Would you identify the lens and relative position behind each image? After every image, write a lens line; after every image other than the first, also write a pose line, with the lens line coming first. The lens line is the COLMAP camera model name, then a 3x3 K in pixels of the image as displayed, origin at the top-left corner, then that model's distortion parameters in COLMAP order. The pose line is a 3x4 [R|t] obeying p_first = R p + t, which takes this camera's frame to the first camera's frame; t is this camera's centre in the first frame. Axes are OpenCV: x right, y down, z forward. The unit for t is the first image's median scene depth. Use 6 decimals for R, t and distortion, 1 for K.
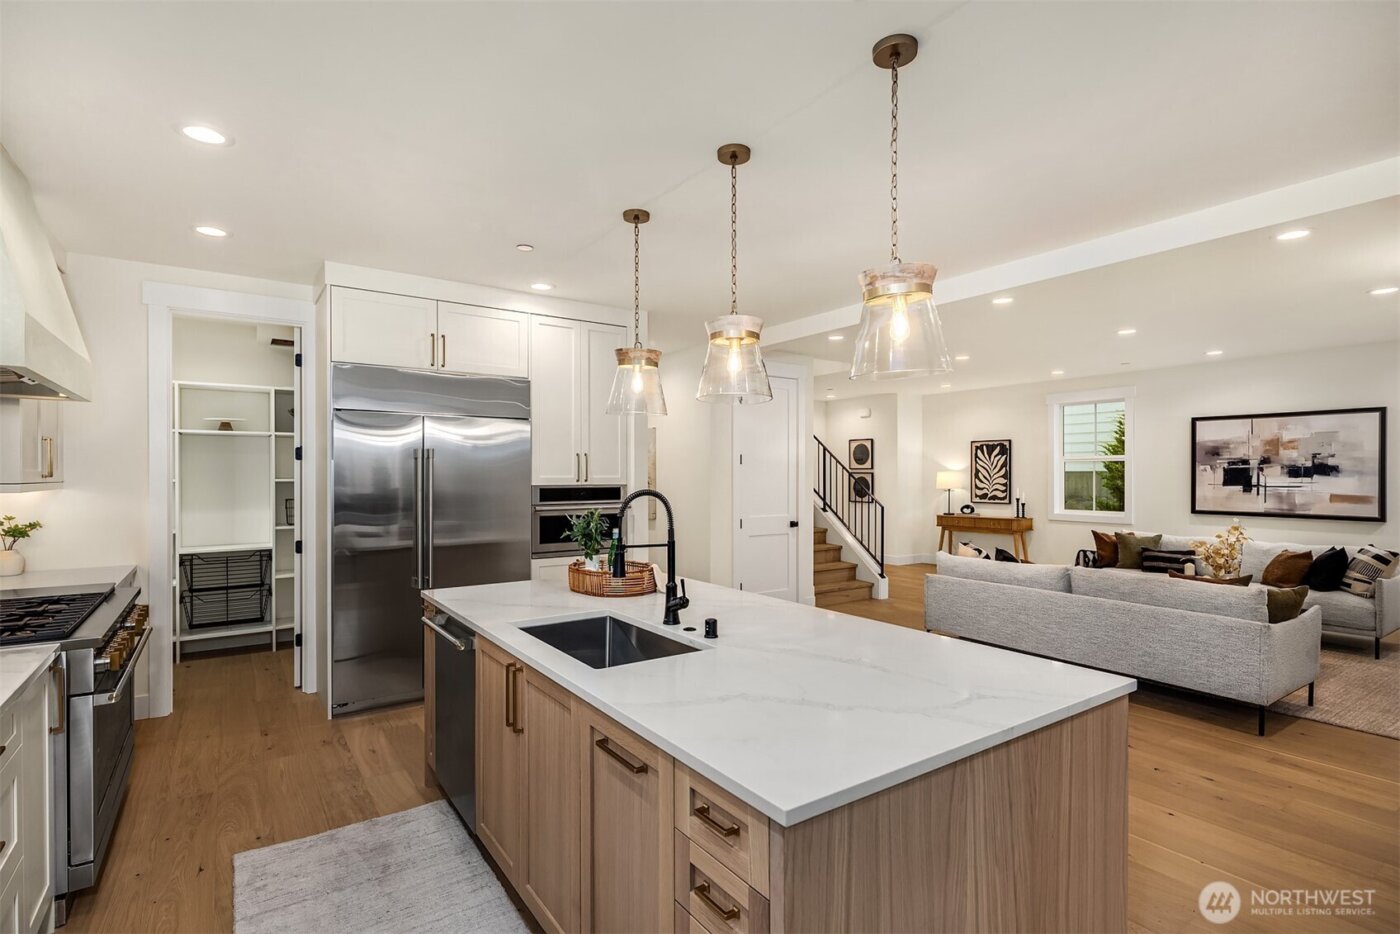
lens RADIAL K [[682.4, 0, 696.0], [0, 682.4, 476.4], [0, 0, 1]] dist [-0.006618, -0.001256]
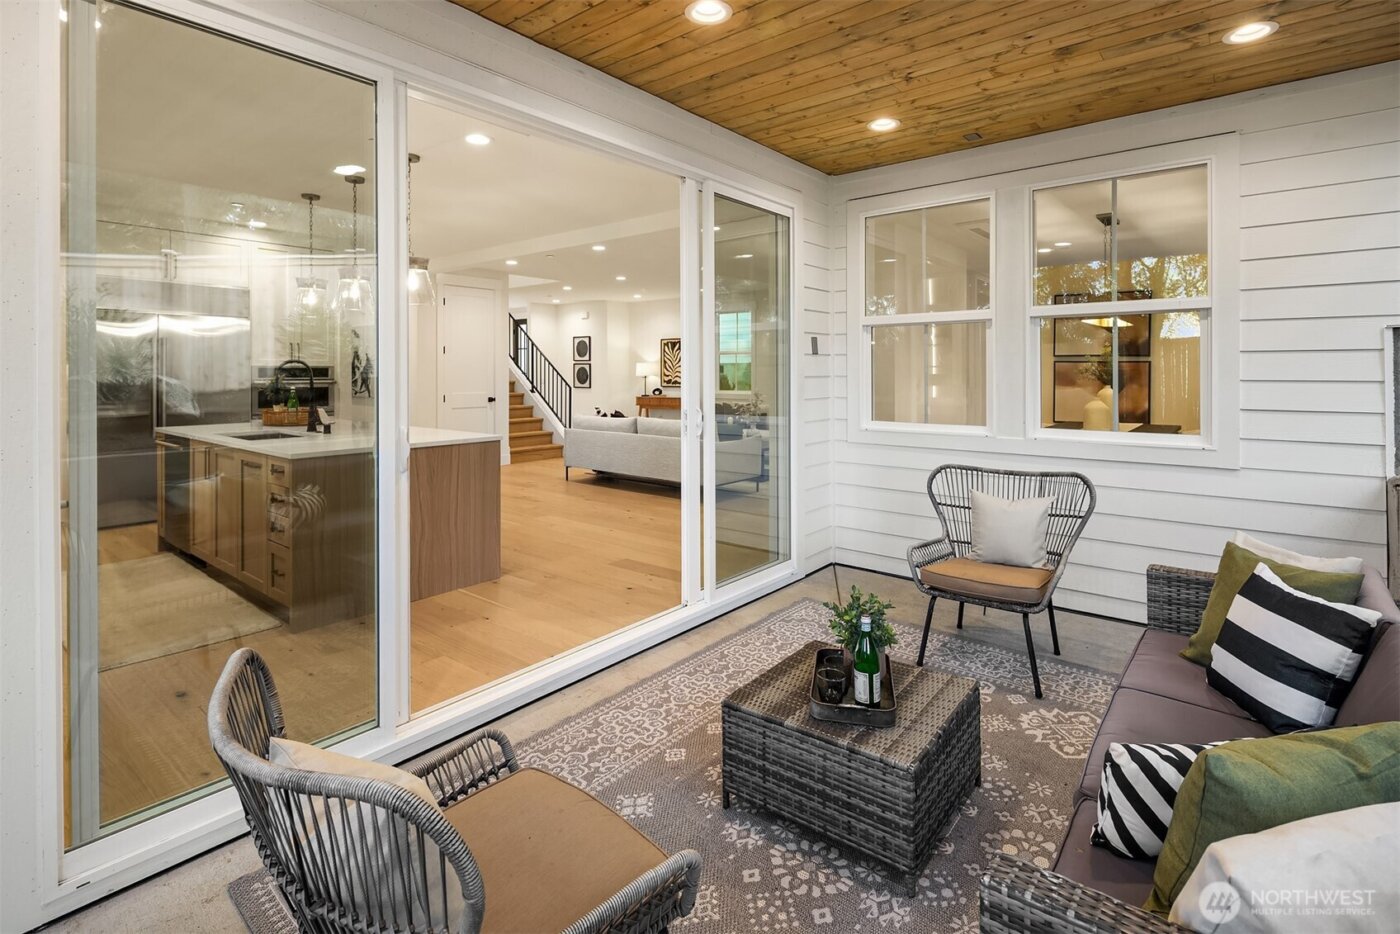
lens RADIAL K [[682.4, 0, 704.8], [0, 682.4, 374.3], [0, 0, 1]] dist [-0.006618, -0.001256]
pose [[0.957009, 0.000749, 0.290056, 0.146747], [-0.001128, 0.999999, 0.001138, 0.018288], [-0.290055, -0.001416, 0.957009, -0.361475]]
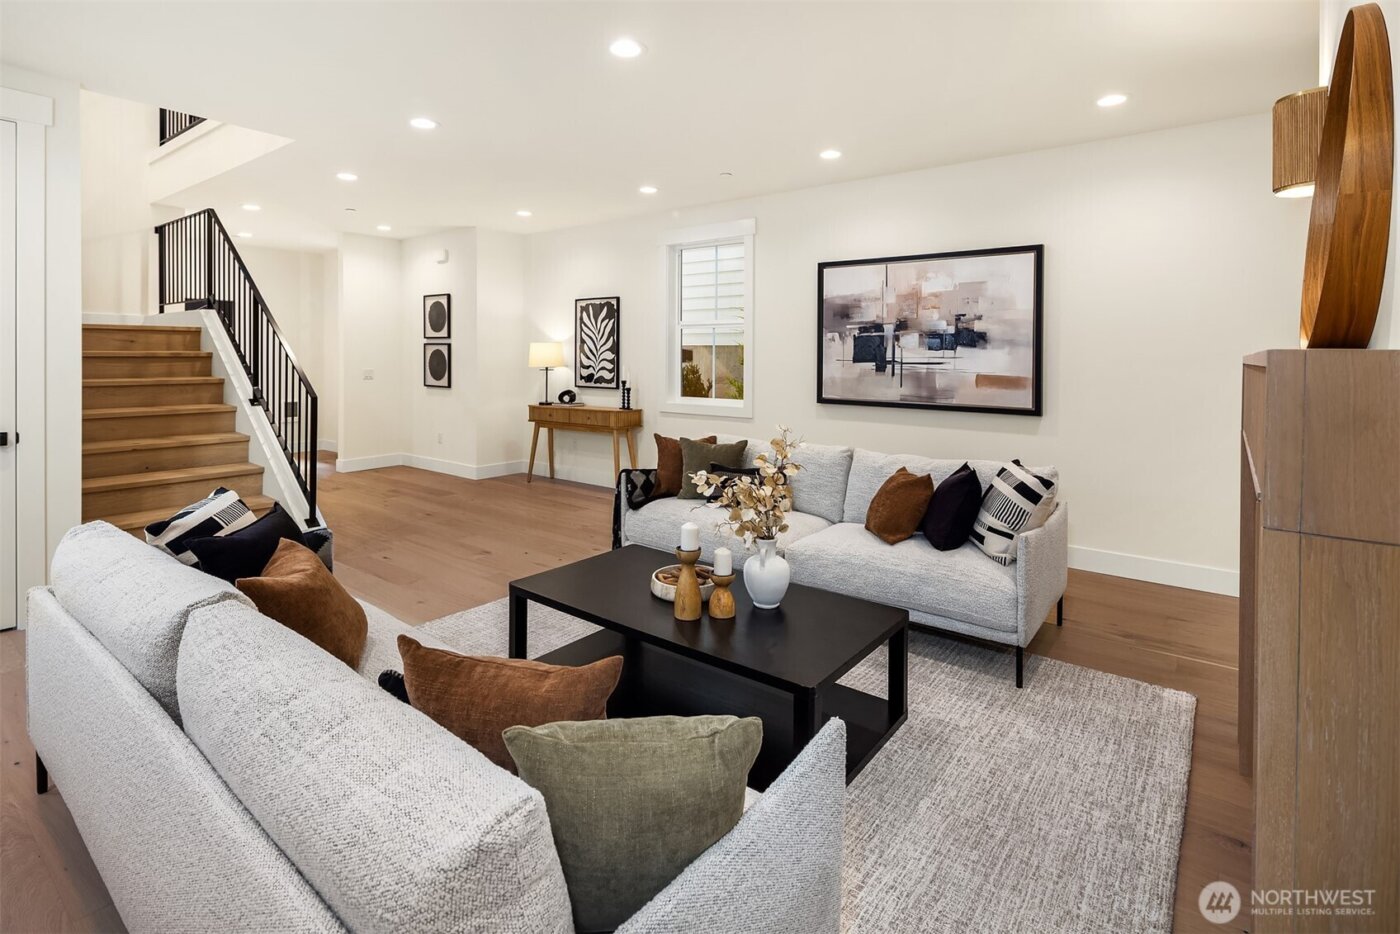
lens RADIAL K [[682.4, 0, 708.0], [0, 682.4, 362.3], [0, 0, 1]] dist [-0.006618, -0.001256]
pose [[0.946578, 0.007619, 0.322385, 0.419197], [-0.009236, 0.999951, 0.003487, 0.012800], [-0.322343, -0.006279, 0.946602, 0.400304]]
